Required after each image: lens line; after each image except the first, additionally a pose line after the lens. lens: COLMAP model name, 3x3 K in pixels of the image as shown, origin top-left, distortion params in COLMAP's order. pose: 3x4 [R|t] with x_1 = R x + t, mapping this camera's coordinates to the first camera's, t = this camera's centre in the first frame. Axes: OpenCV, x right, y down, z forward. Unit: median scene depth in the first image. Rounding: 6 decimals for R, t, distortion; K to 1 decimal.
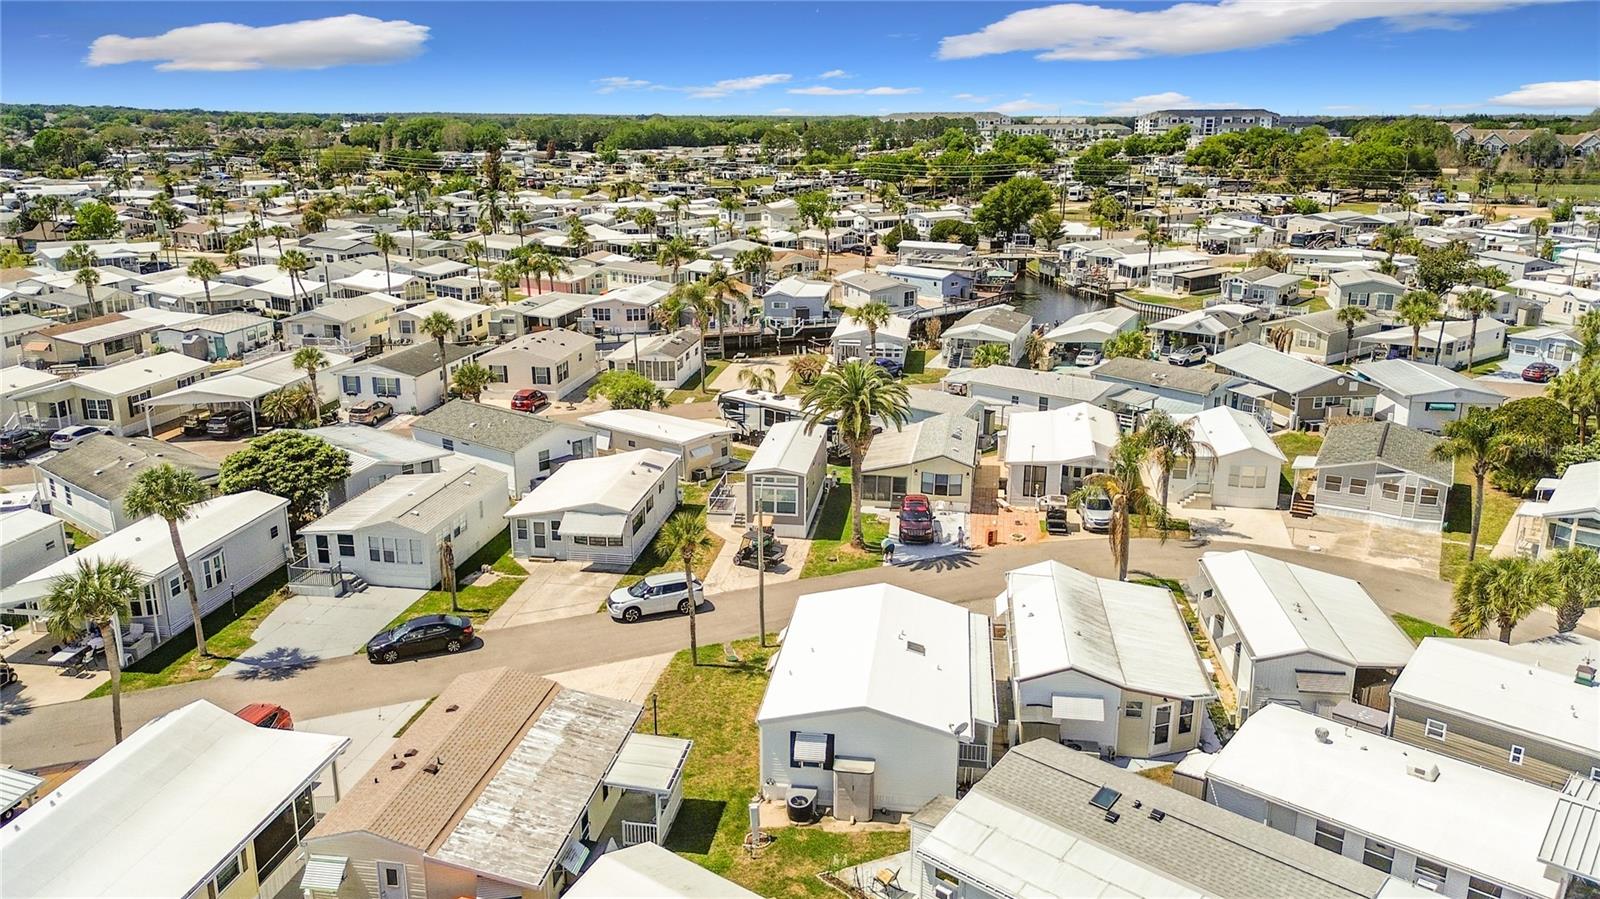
lens RADIAL K [[1161.8, 0, 790.3], [0, 1161.8, 392.6], [0, 0, 1]] dist [0.057612, -0.059107]
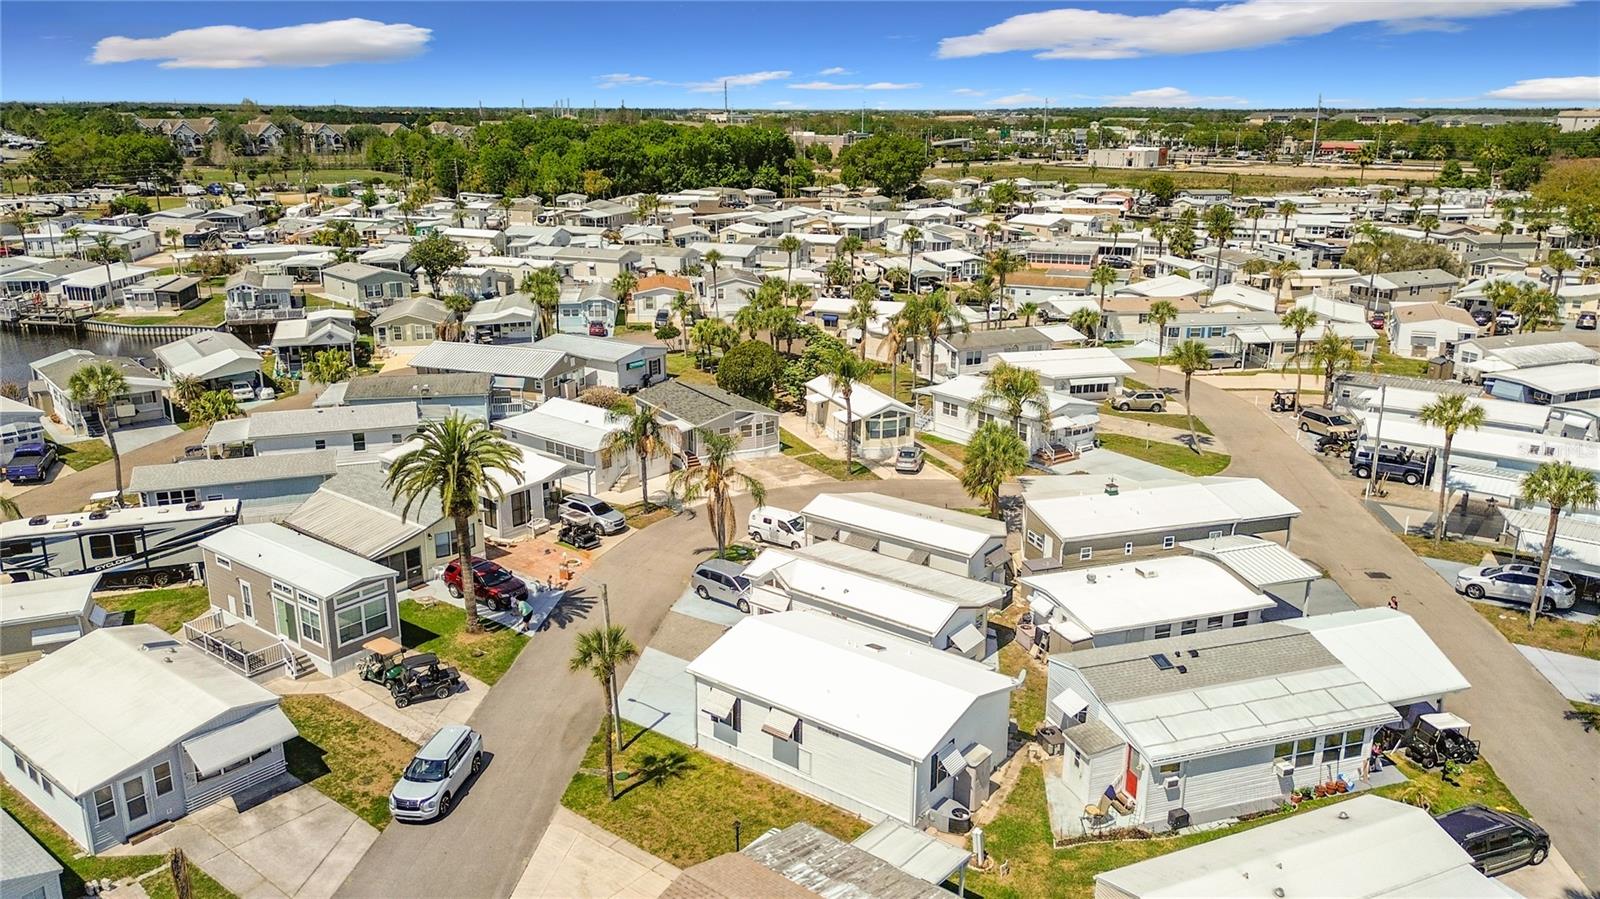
lens RADIAL K [[1131.4, 0, 800.0], [0, 1131.4, 449.5], [0, 0, 1]] dist [0.114419, -0.149397]
pose [[0.498635, -0.243388, 0.831941, -0.464761], [0.194335, 0.966728, 0.166344, -0.085712], [-0.844747, 0.078730, 0.529343, 0.321302]]
